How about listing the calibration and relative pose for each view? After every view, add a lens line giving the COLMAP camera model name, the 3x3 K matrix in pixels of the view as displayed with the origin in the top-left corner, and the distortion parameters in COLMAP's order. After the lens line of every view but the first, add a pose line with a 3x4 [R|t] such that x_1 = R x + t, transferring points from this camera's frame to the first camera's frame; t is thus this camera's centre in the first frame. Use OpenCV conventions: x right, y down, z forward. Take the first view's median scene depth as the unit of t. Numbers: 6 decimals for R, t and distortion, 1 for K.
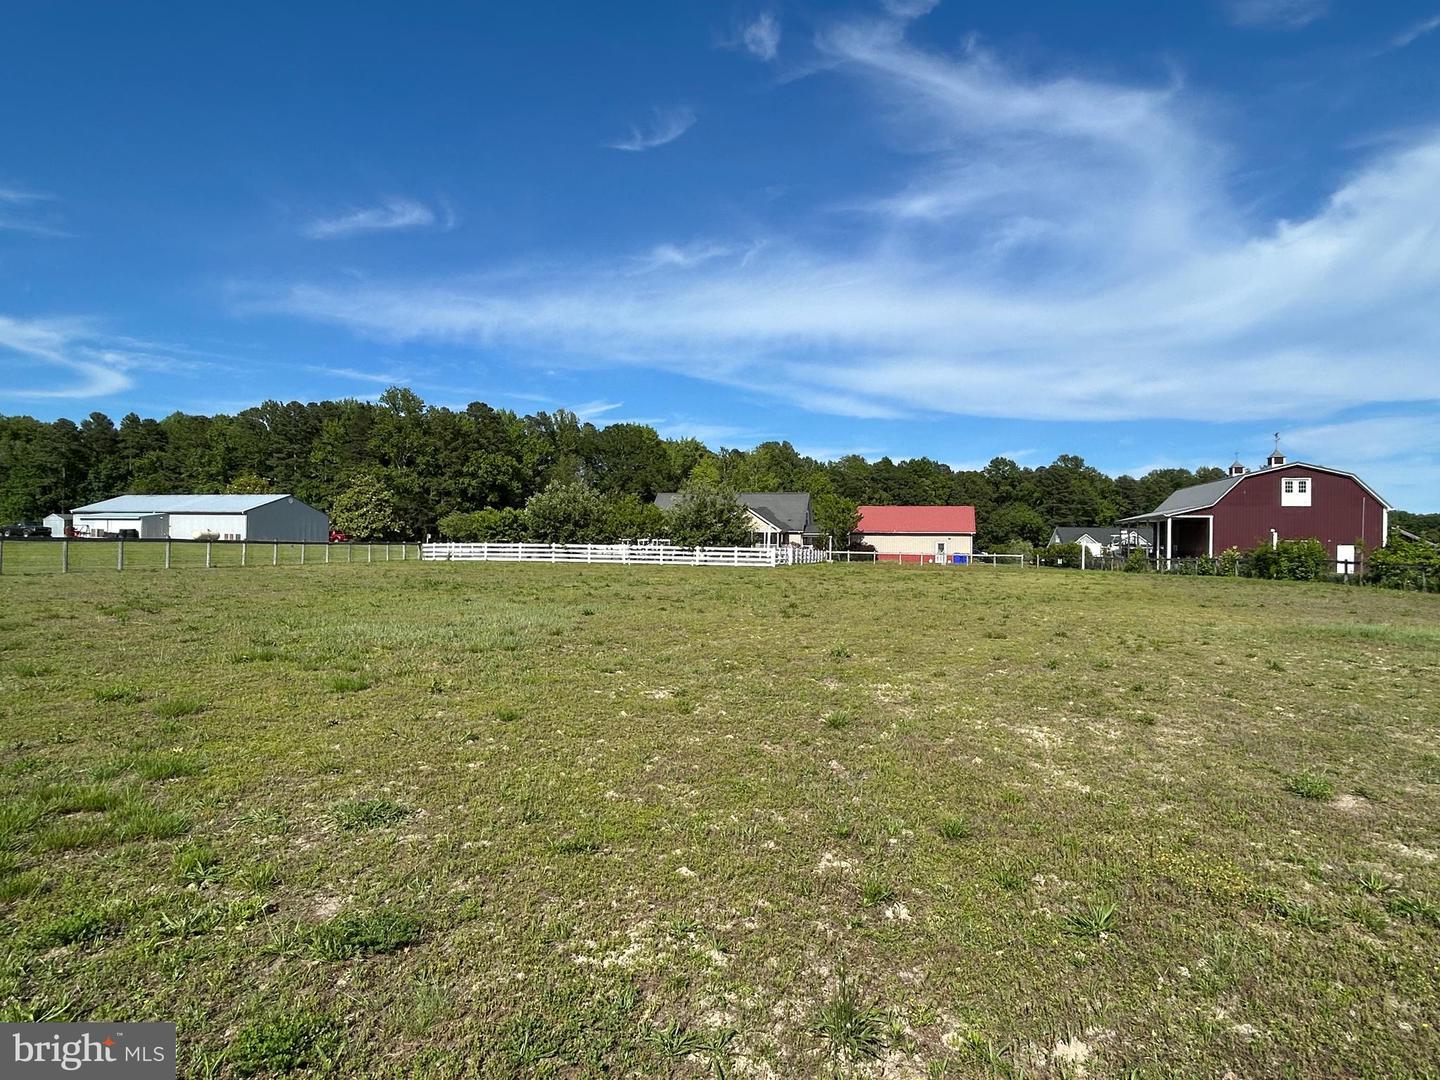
lens RADIAL K [[831.8, 0, 728.1], [0, 831.8, 541.5], [0, 0, 1]] dist [-0.000708, 0.008118]
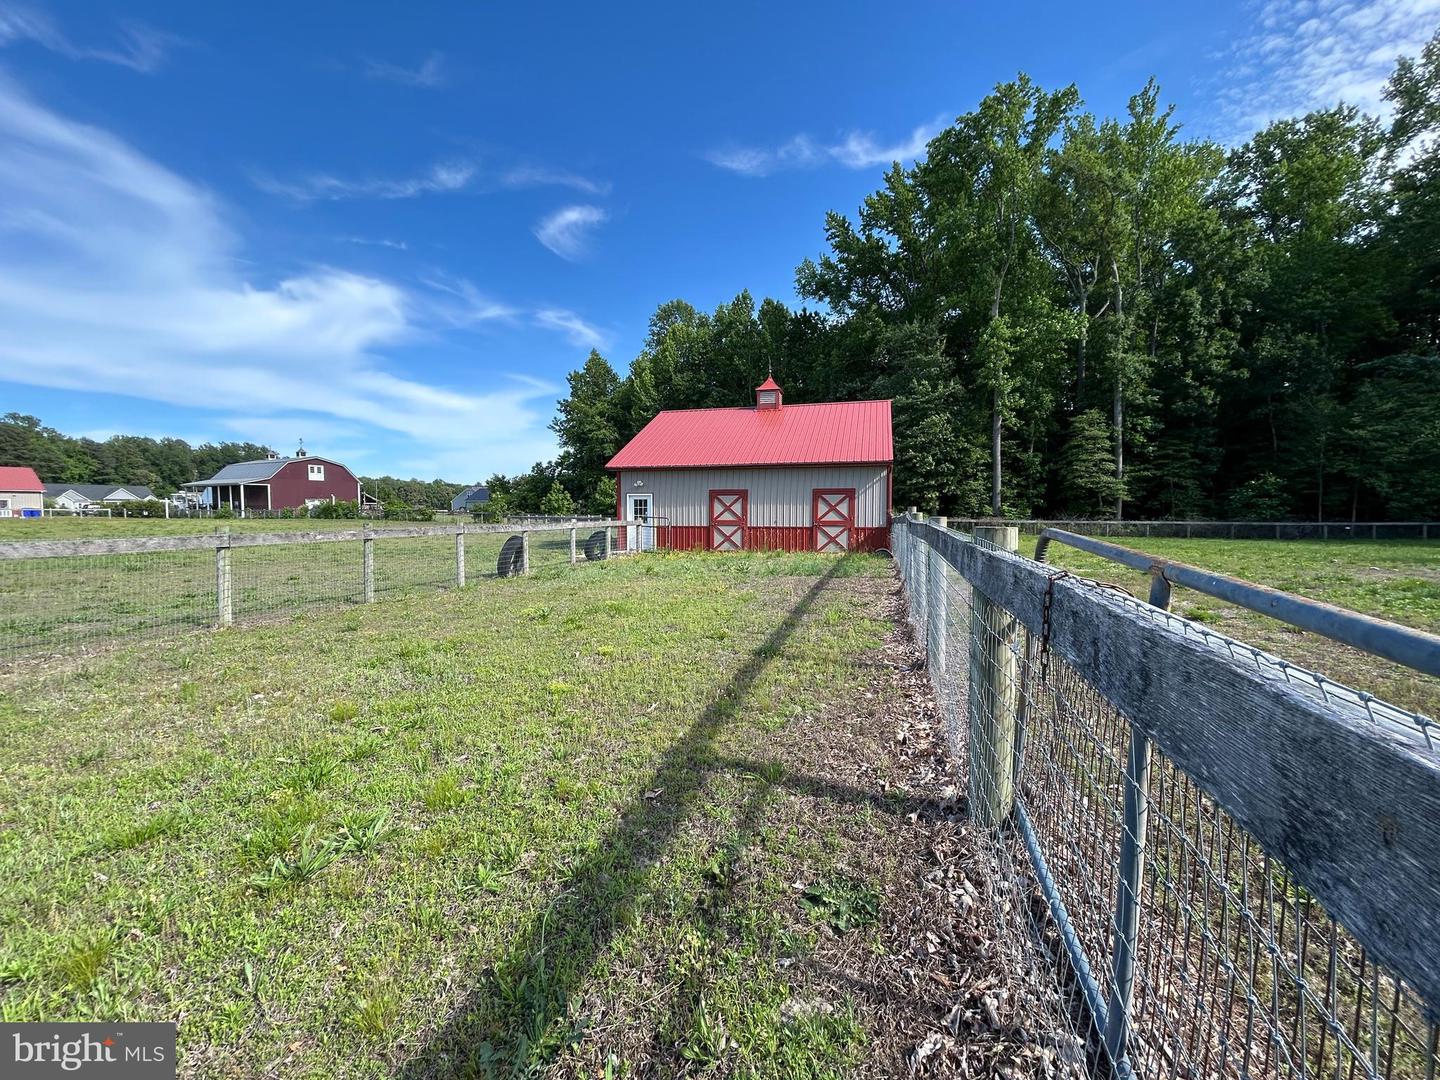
lens RADIAL K [[567.5, 0, 713.4], [0, 567.5, 536.4], [0, 0, 1]] dist [-0.001154, 0.000009]
pose [[0.247461, -0.064713, 0.966734, -0.328606], [-0.005612, 0.997655, 0.068220, -0.008505], [-0.968882, -0.022307, 0.246518, -0.173939]]
